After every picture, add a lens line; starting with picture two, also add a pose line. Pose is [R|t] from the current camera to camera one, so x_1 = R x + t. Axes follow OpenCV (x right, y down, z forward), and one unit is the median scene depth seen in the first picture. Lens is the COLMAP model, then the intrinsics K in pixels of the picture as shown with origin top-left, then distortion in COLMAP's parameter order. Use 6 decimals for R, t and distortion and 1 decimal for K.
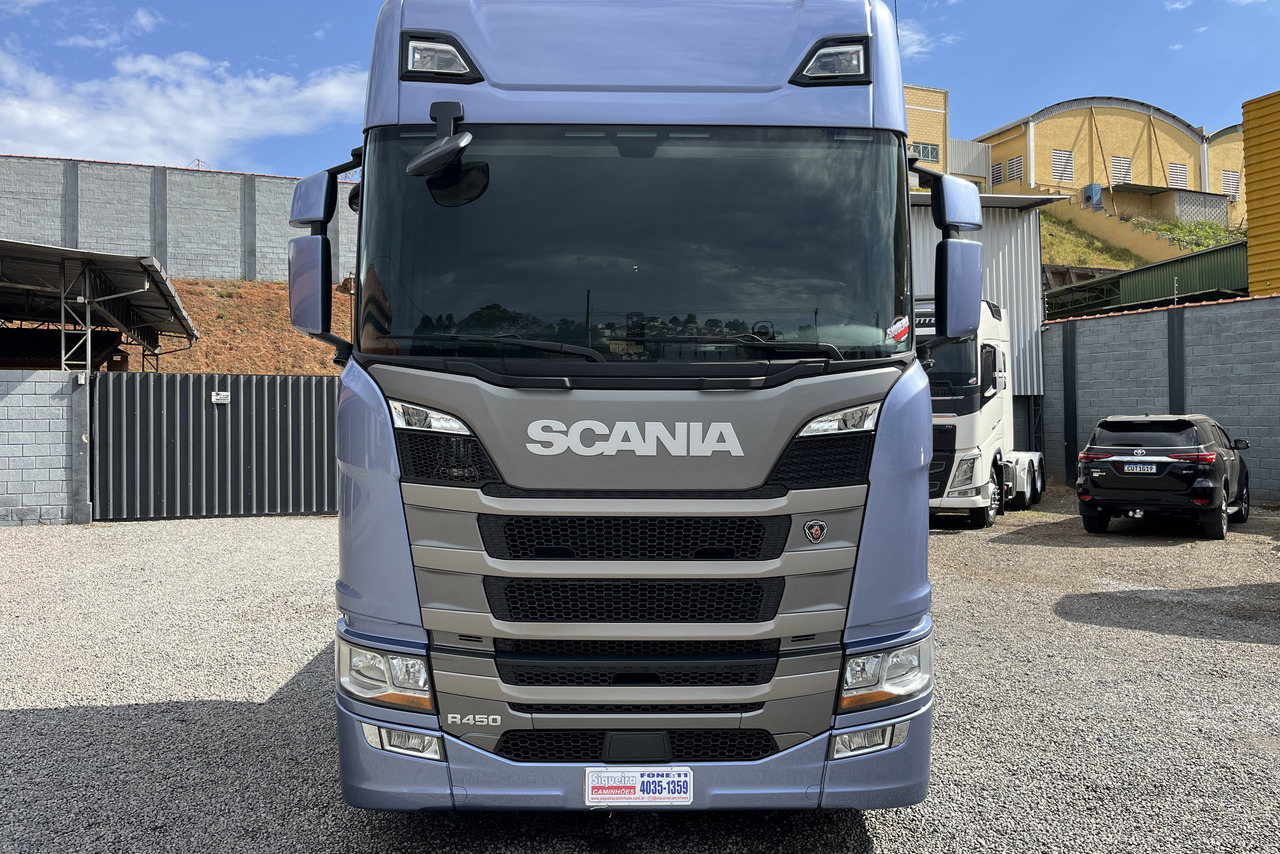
lens RADIAL K [[949.7, 0, 637.6], [0, 949.7, 419.7], [0, 0, 1]] dist [0.015331, -0.007381]
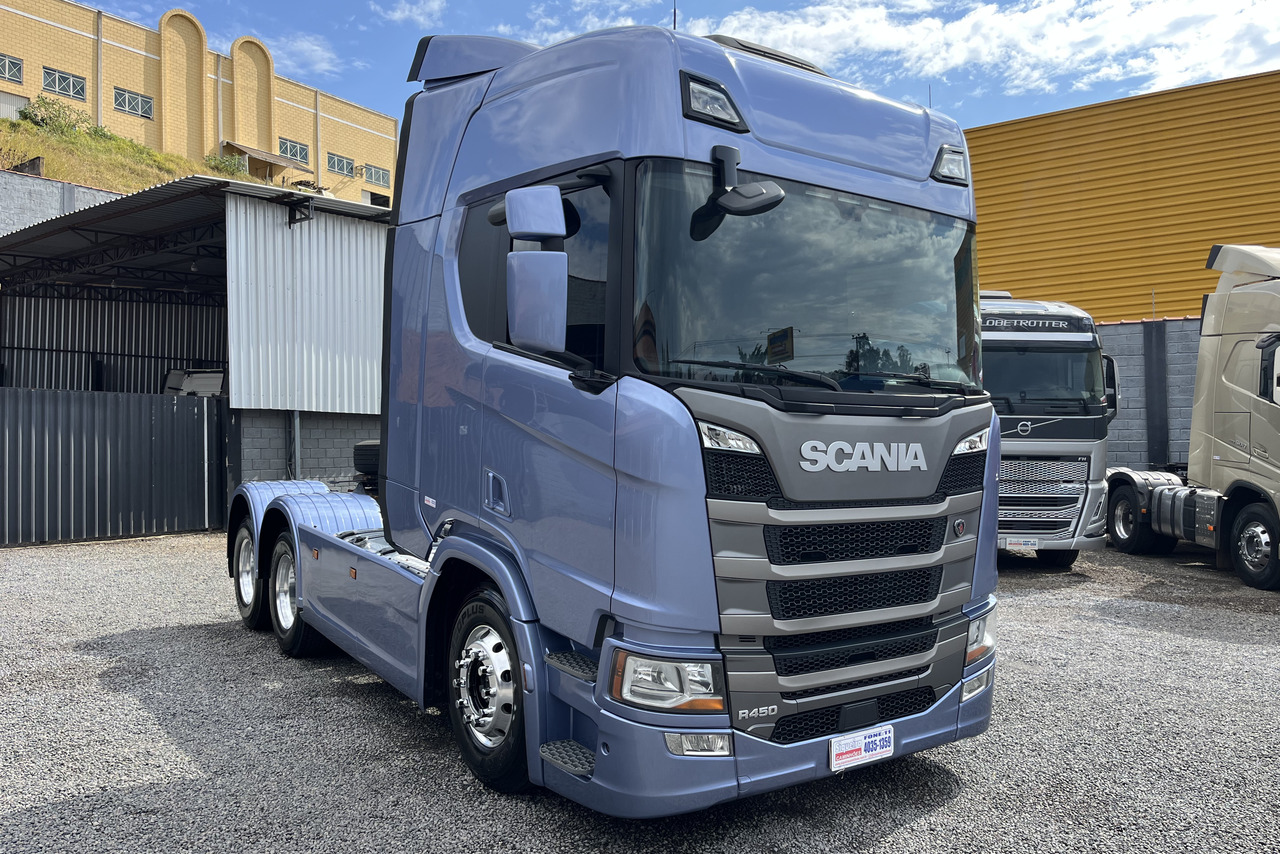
lens RADIAL K [[949.7, 0, 642.0], [0, 949.7, 435.7], [0, 0, 1]] dist [0.015331, -0.007381]
pose [[0.835830, 0.008220, 0.548926, -0.890932], [-0.005373, 0.999962, -0.006793, 0.003179], [-0.548961, 0.002729, 0.835843, 0.151572]]
